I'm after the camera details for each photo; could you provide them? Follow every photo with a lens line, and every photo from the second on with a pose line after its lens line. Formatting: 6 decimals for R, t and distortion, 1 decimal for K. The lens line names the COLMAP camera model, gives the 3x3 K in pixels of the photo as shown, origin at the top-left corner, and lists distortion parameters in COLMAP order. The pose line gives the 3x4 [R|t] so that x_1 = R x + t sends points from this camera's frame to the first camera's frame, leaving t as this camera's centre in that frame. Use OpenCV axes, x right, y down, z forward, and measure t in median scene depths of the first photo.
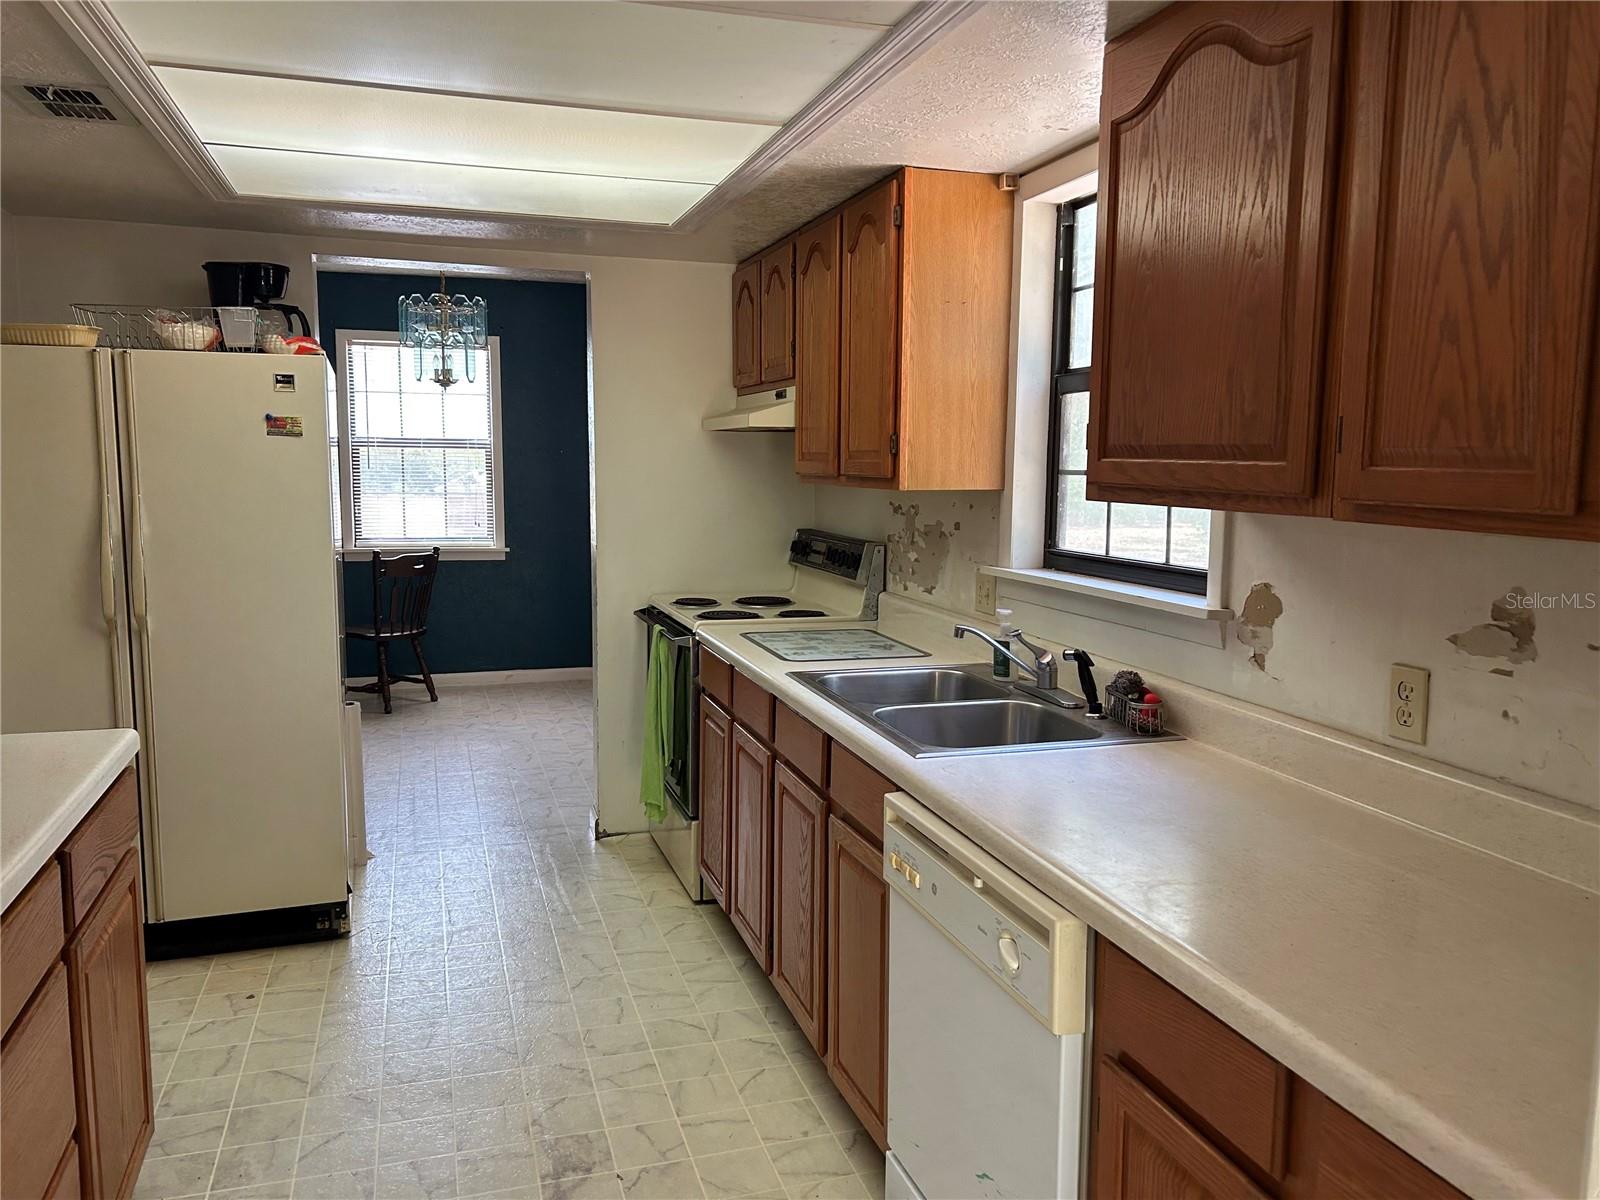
lens RADIAL K [[1208.3, 0, 802.9], [0, 1208.3, 604.2], [0, 0, 1]] dist [0.064162, -0.064137]
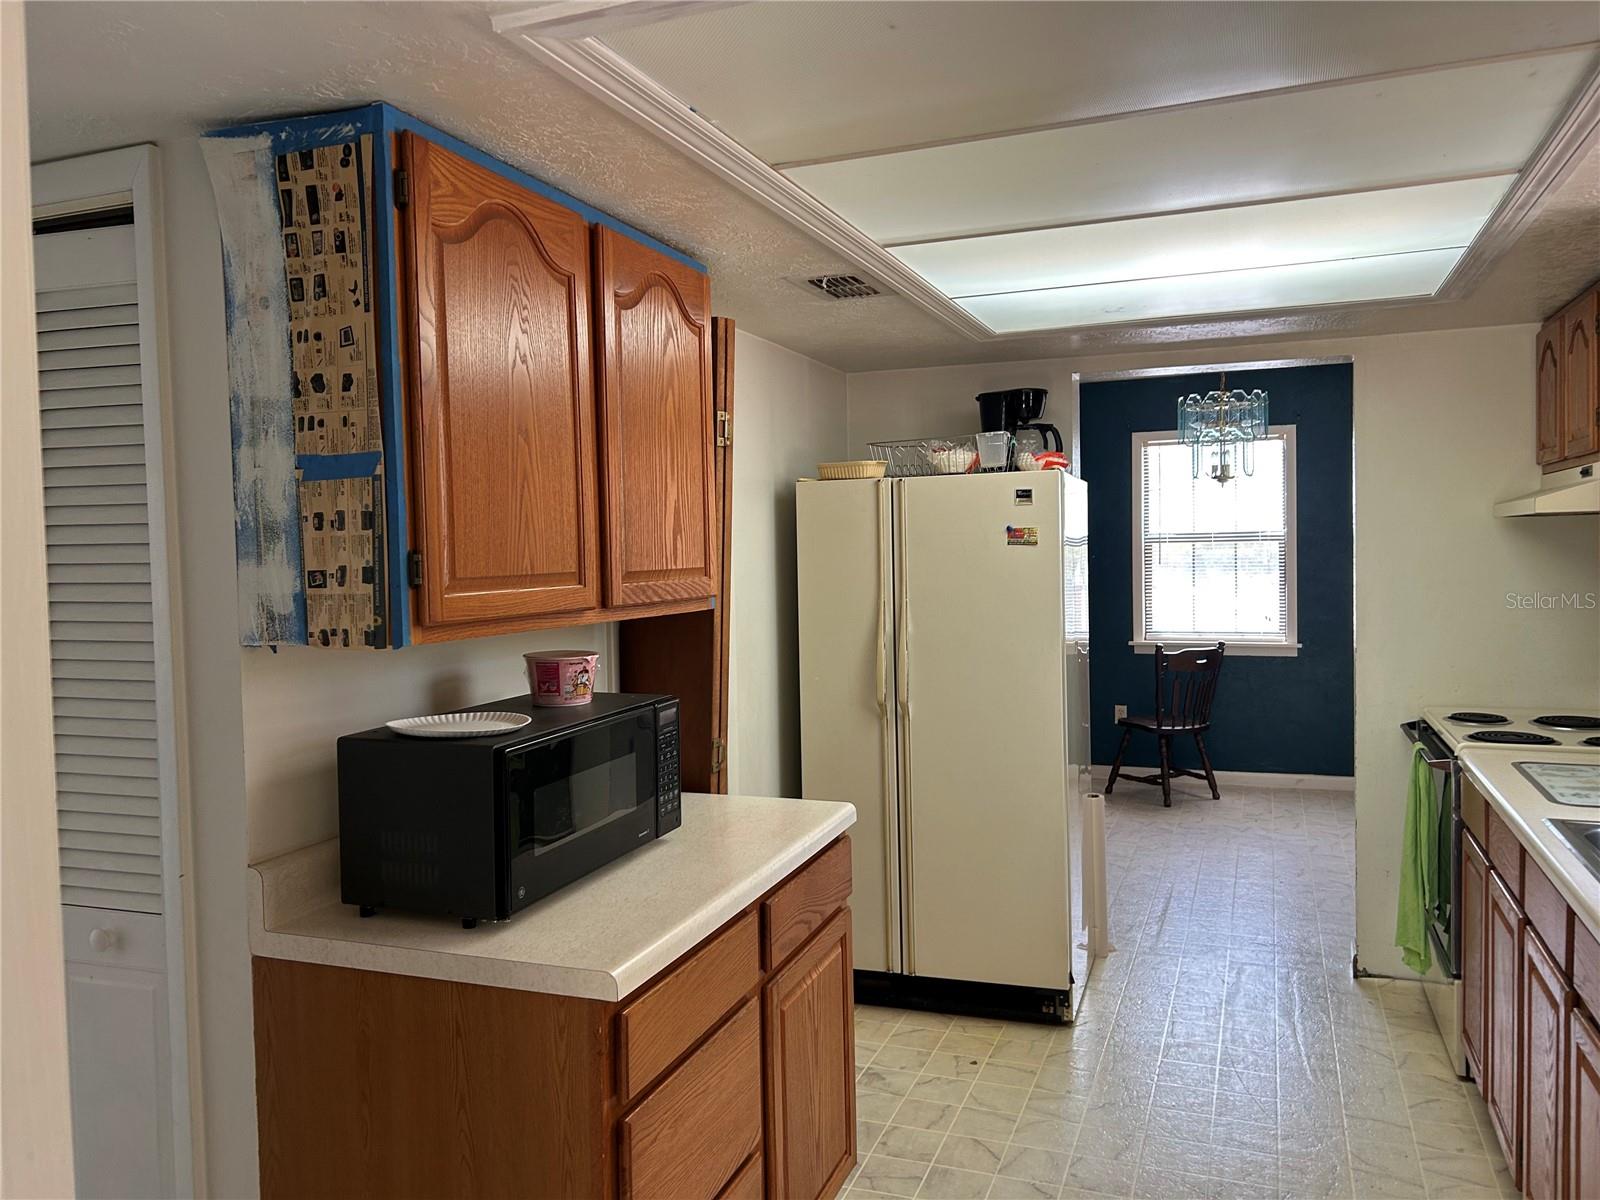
lens RADIAL K [[1208.3, 0, 802.9], [0, 1208.3, 604.2], [0, 0, 1]] dist [0.064162, -0.064137]
pose [[0.788025, 0.002049, -0.615640, 0.082479], [-0.046211, 0.997370, -0.055831, -0.014398], [0.613907, 0.072445, 0.786047, 0.028347]]
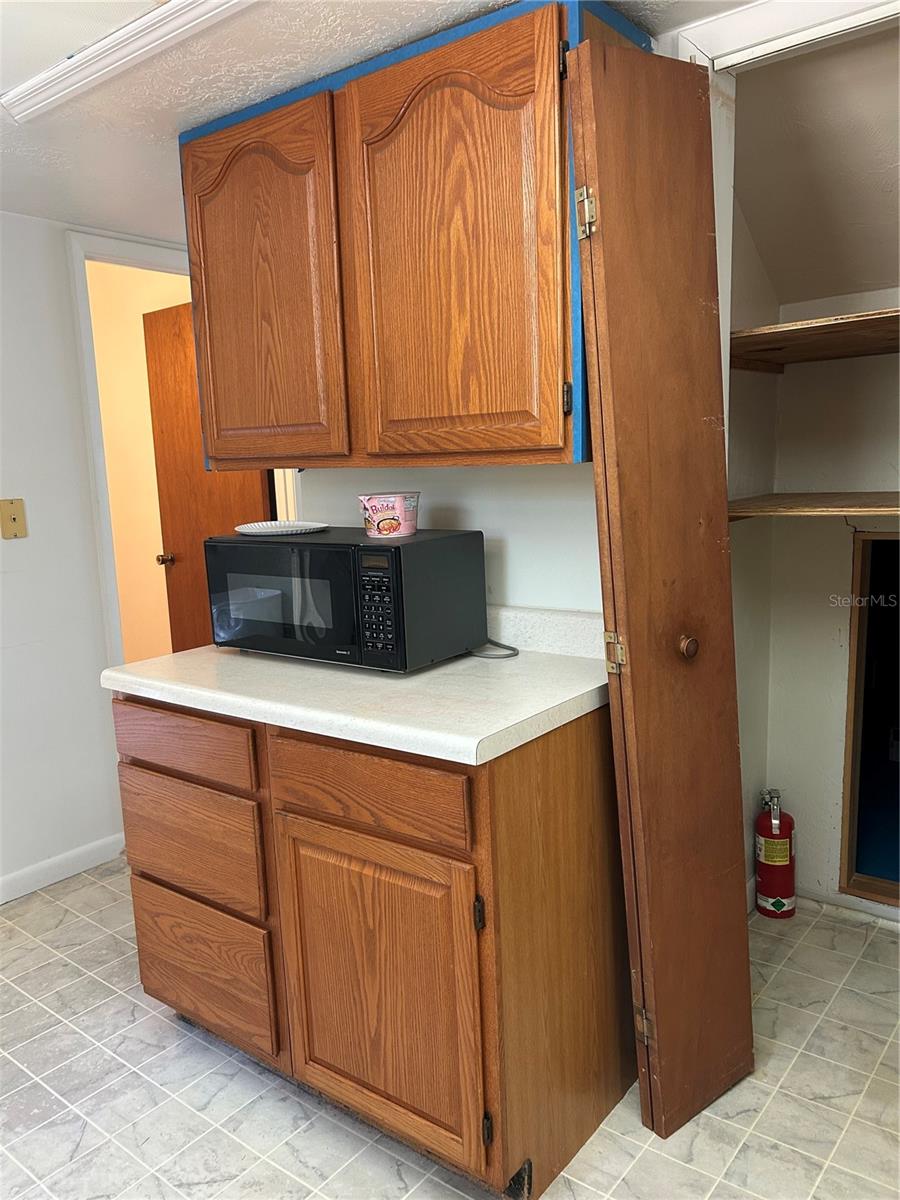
lens RADIAL K [[906.2, 0, 449.2], [0, 906.2, 604.8], [0, 0, 1]] dist [0.064162, -0.064137]
pose [[-0.822751, 0.112280, -0.557202, -0.131009], [-0.041682, 0.965738, 0.256149, -0.099726], [0.566871, 0.233972, -0.789882, 0.975151]]
